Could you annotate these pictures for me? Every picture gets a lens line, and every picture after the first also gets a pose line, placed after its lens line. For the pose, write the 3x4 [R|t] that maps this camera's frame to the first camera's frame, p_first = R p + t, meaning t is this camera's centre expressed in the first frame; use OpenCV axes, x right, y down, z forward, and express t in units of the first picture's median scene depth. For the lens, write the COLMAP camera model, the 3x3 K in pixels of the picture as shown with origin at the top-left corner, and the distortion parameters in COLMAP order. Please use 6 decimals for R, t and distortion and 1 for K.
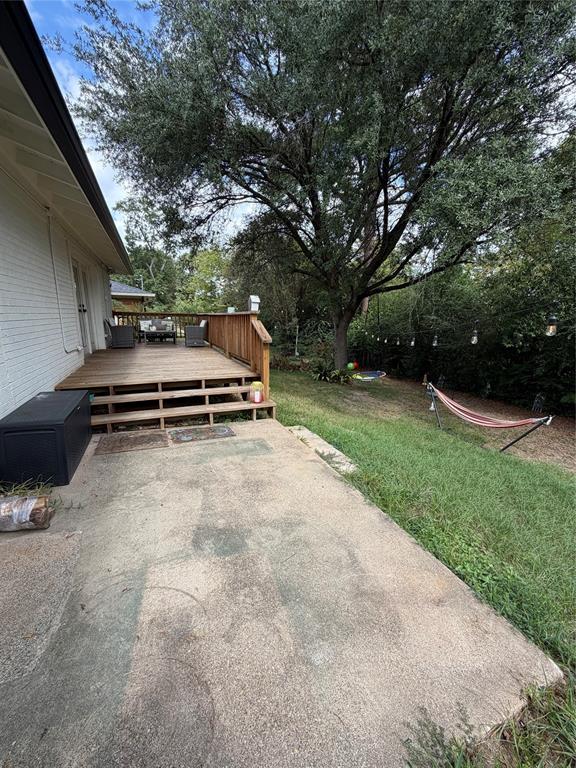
lens RADIAL K [[306.6, 0, 289.7], [0, 306.6, 380.6], [0, 0, 1]] dist [-0.000307, 0.000615]
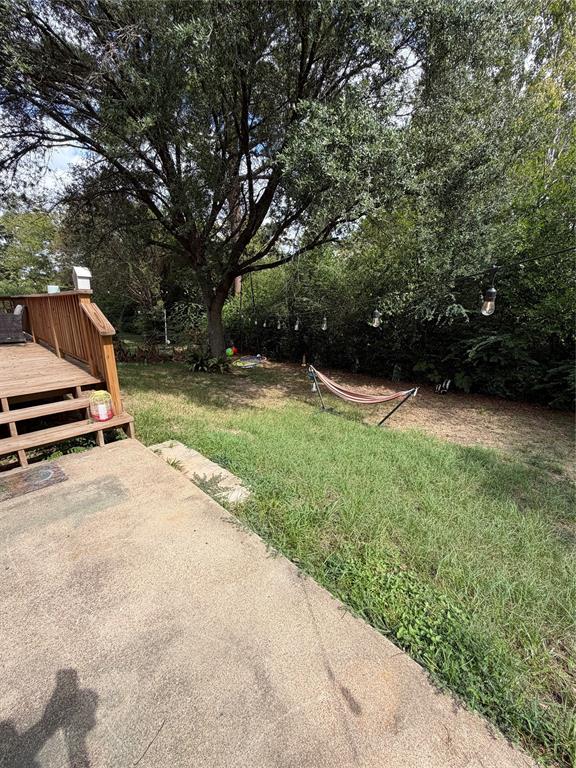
lens RADIAL K [[306.6, 0, 288.1], [0, 306.6, 385.5], [0, 0, 1]] dist [-0.000307, 0.000615]
pose [[0.924731, -0.114342, 0.363040, 0.021851], [0.088767, 0.992296, 0.086423, -0.017026], [-0.370125, -0.047692, 0.927757, 0.098138]]
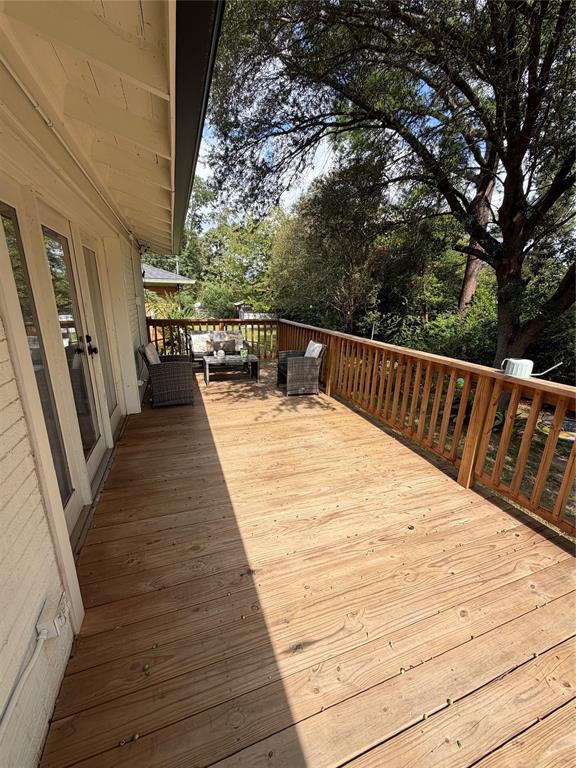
lens RADIAL K [[306.6, 0, 289.2], [0, 306.6, 384.9], [0, 0, 1]] dist [-0.000307, 0.000615]
pose [[0.998041, 0.021271, -0.058842, -0.316217], [-0.016747, 0.996941, 0.076346, -0.176840], [0.060286, -0.075211, 0.995344, 0.499837]]
